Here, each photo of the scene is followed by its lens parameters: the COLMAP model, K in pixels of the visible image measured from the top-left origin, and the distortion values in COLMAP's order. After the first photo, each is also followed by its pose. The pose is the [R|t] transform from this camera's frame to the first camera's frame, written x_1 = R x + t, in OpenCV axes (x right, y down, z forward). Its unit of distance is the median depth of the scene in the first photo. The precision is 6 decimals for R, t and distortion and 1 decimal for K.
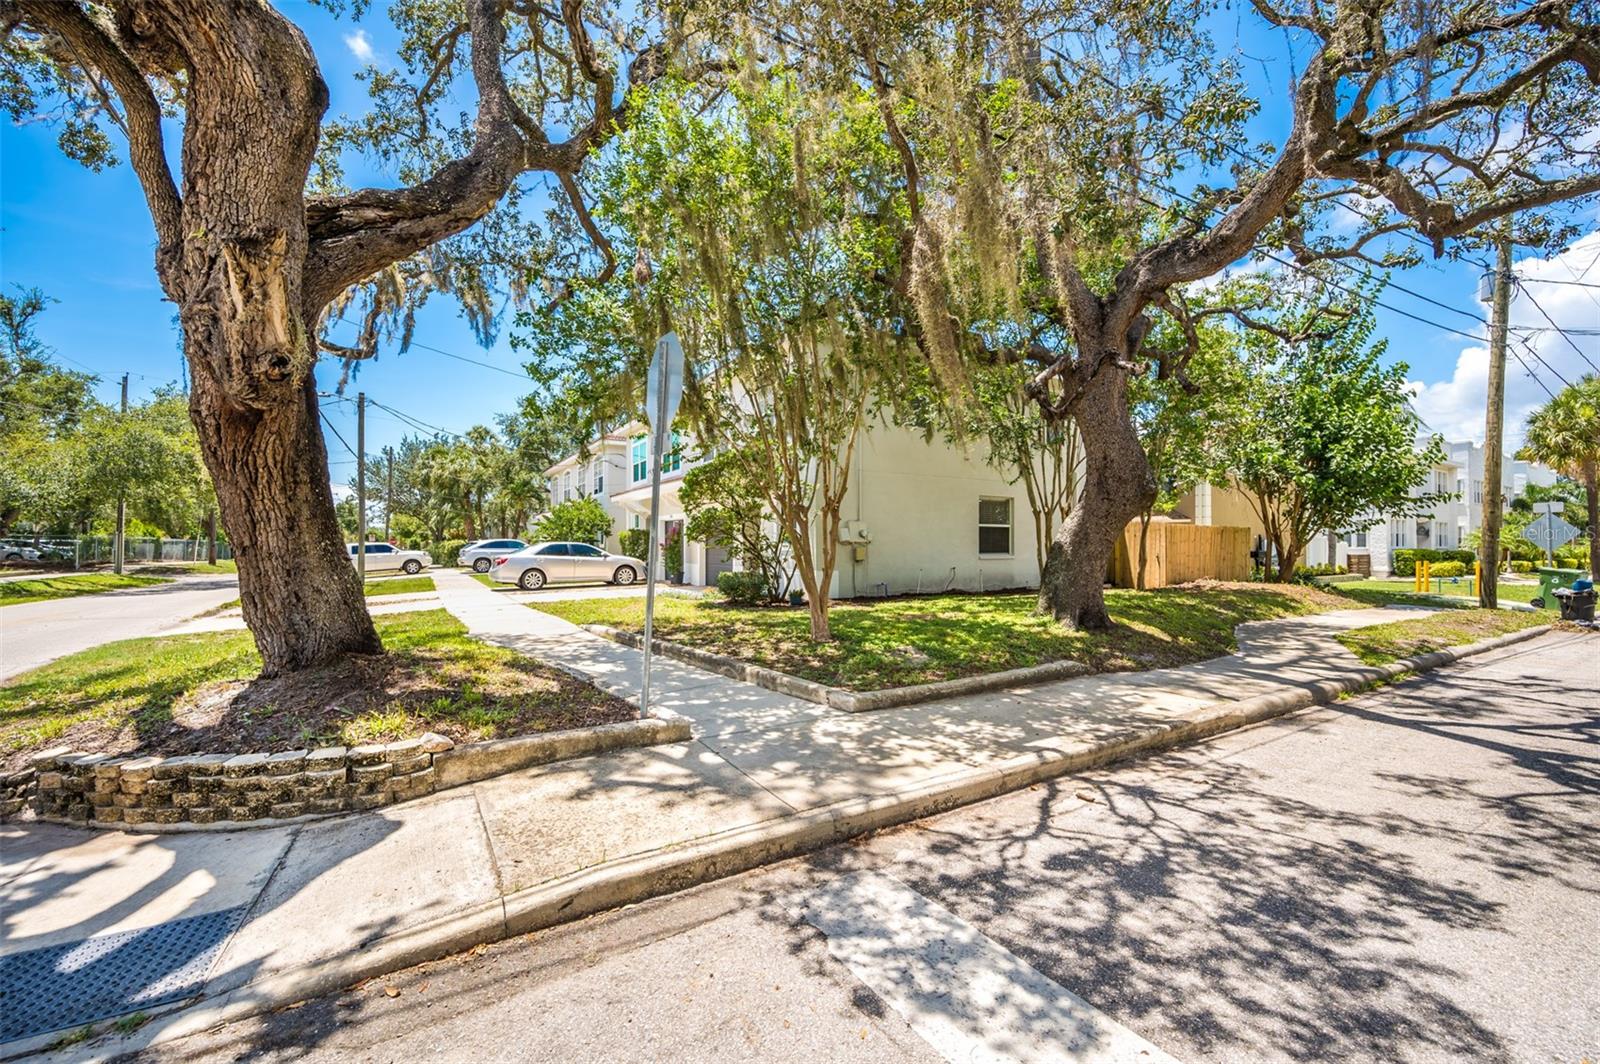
lens RADIAL K [[642.2, 0, 799.1], [0, 642.2, 527.0], [0, 0, 1]] dist [-0.002941, -0.000352]
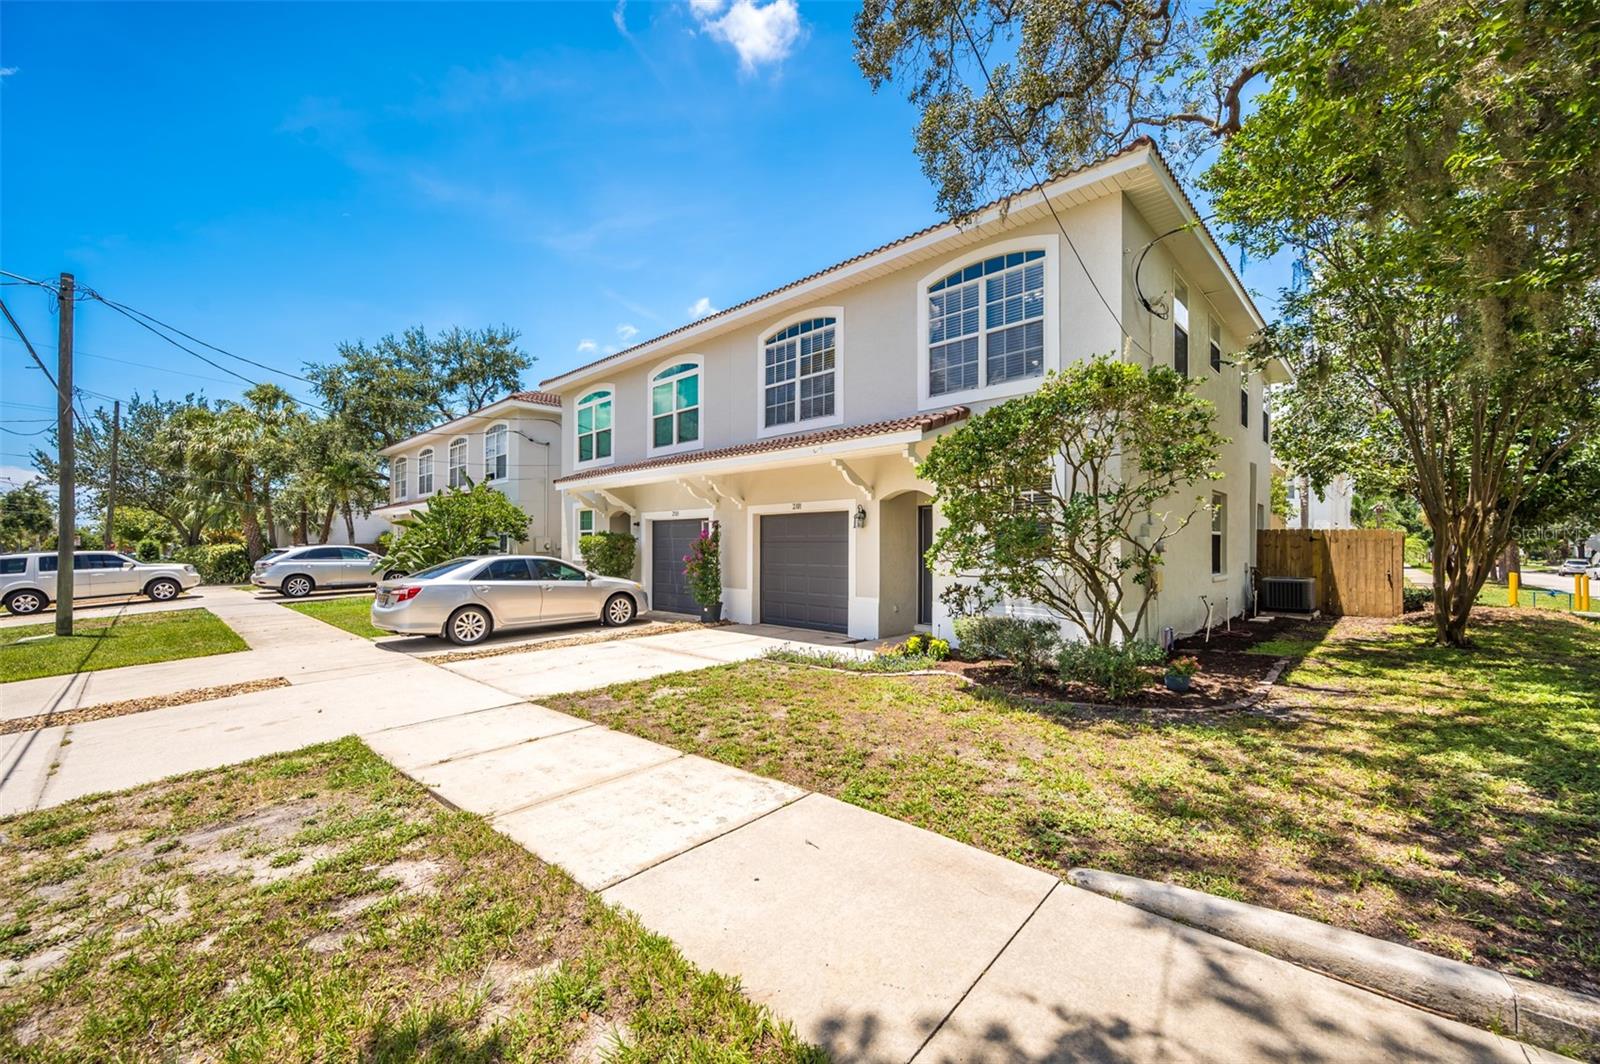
lens RADIAL K [[642.2, 0, 797.3], [0, 642.2, 526.8], [0, 0, 1]] dist [-0.002941, -0.000352]
pose [[0.965090, 0.008061, 0.261795, -0.137339], [-0.007277, 0.999966, -0.003966, -0.000848], [-0.261818, 0.001923, 0.965115, 0.190027]]
